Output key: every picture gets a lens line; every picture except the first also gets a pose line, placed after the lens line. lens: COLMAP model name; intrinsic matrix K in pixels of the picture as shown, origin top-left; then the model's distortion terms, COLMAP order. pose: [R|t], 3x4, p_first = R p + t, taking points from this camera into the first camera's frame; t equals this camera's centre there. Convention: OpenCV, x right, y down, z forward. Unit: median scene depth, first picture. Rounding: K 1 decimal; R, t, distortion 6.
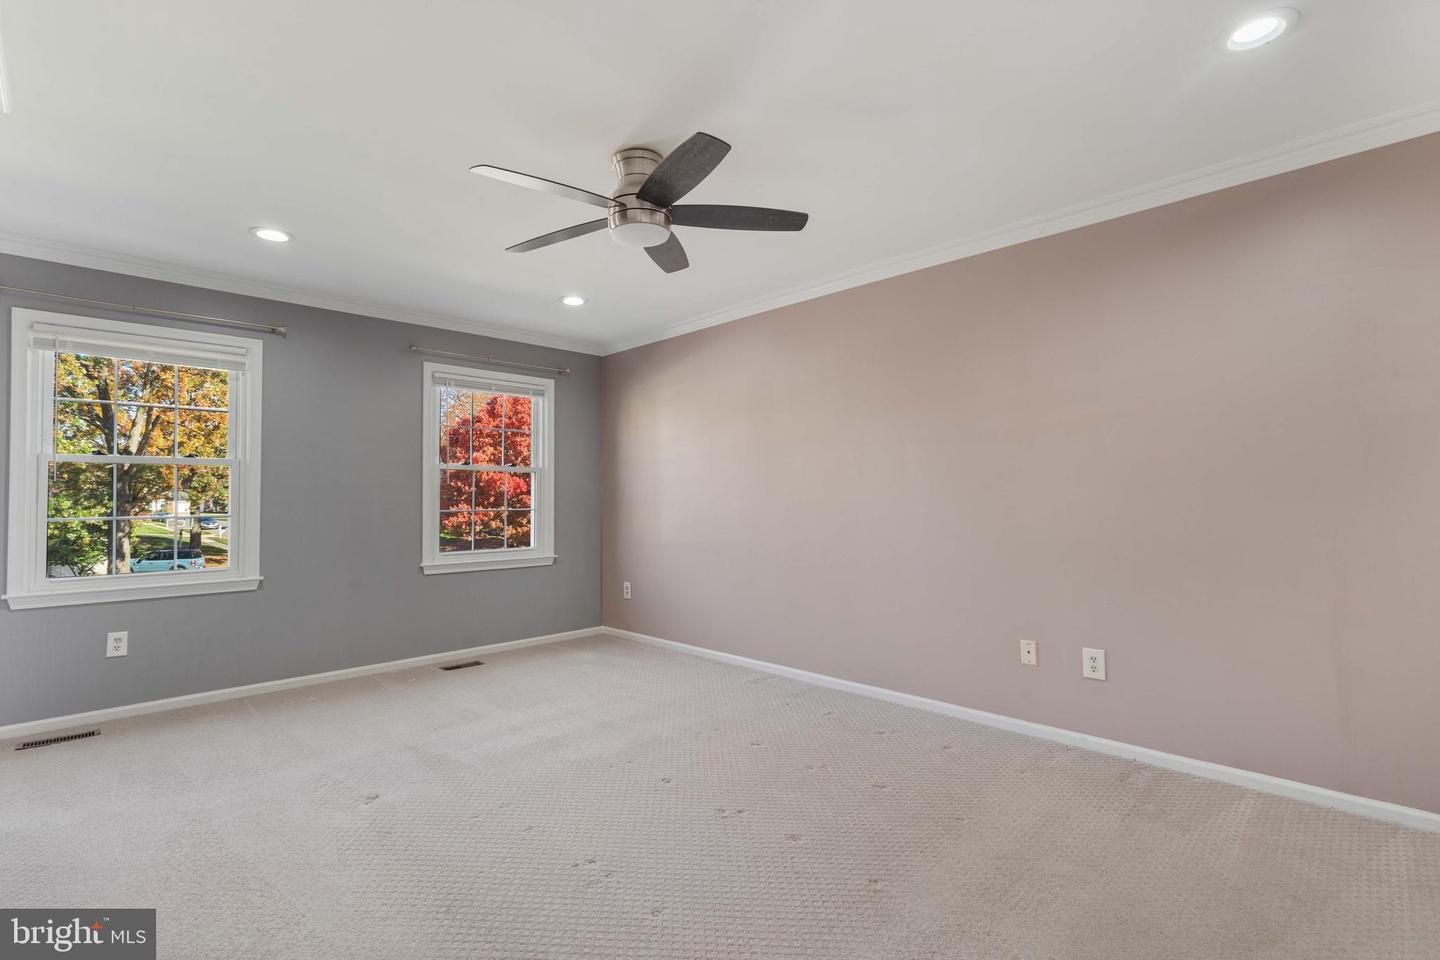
lens RADIAL K [[635.6, 0, 765.5], [0, 635.6, 478.6], [0, 0, 1]] dist [-0.000230, -0.000134]
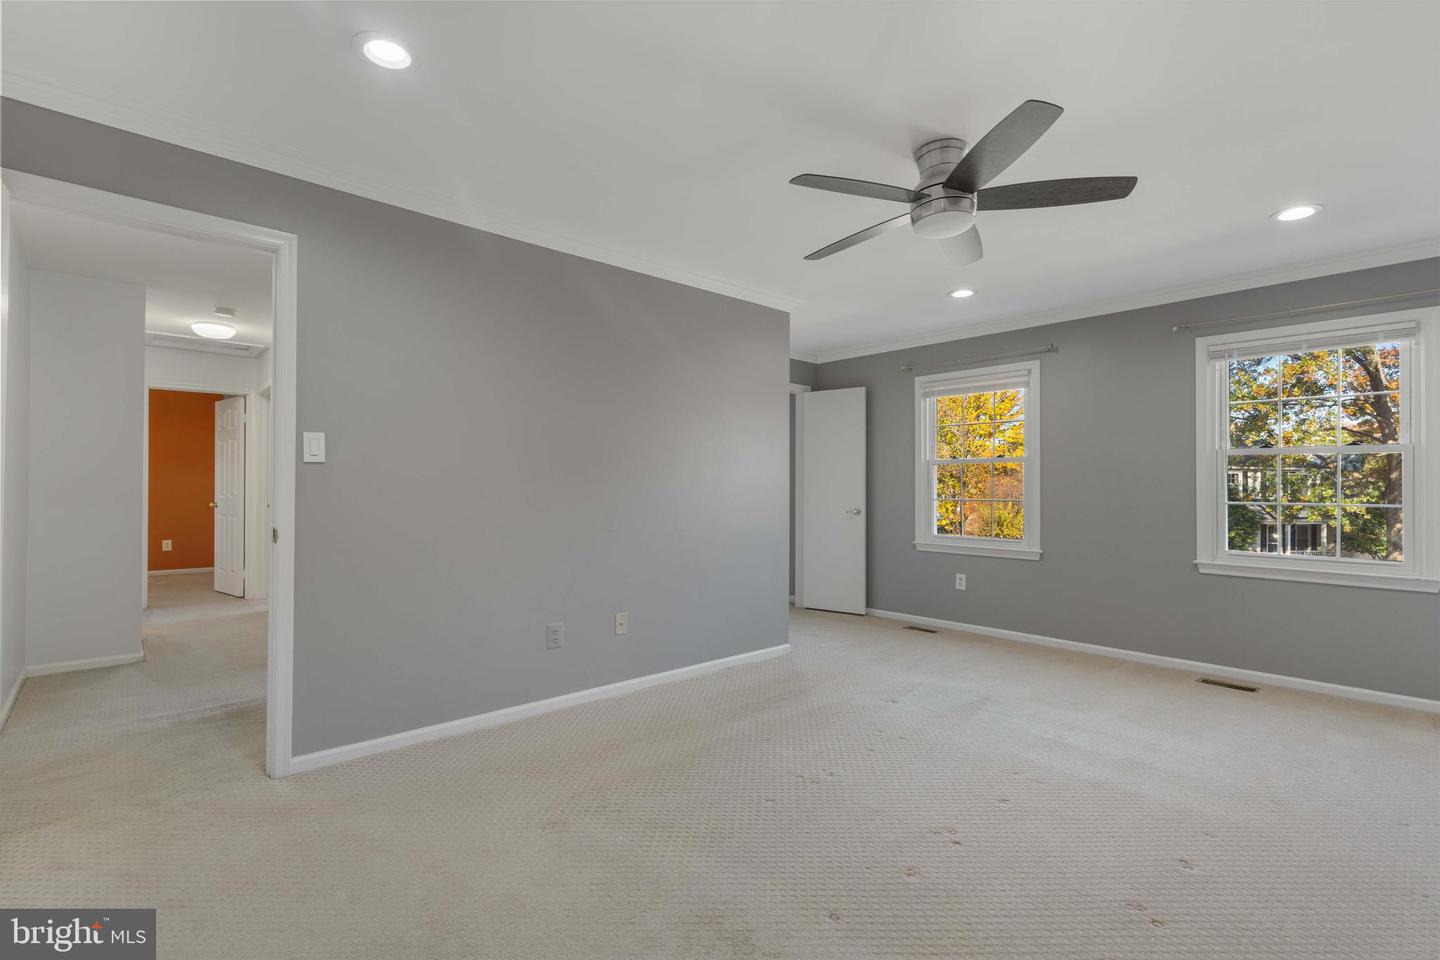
lens RADIAL K [[665.4, 0, 712.3], [0, 665.4, 483.6], [0, 0, 1]] dist [0.001179, -0.000312]
pose [[-0.041060, 0.000596, -0.999157, 0.530120], [0.024521, 0.999699, -0.000412, 0.008201], [0.998856, -0.024517, -0.041062, 0.414125]]
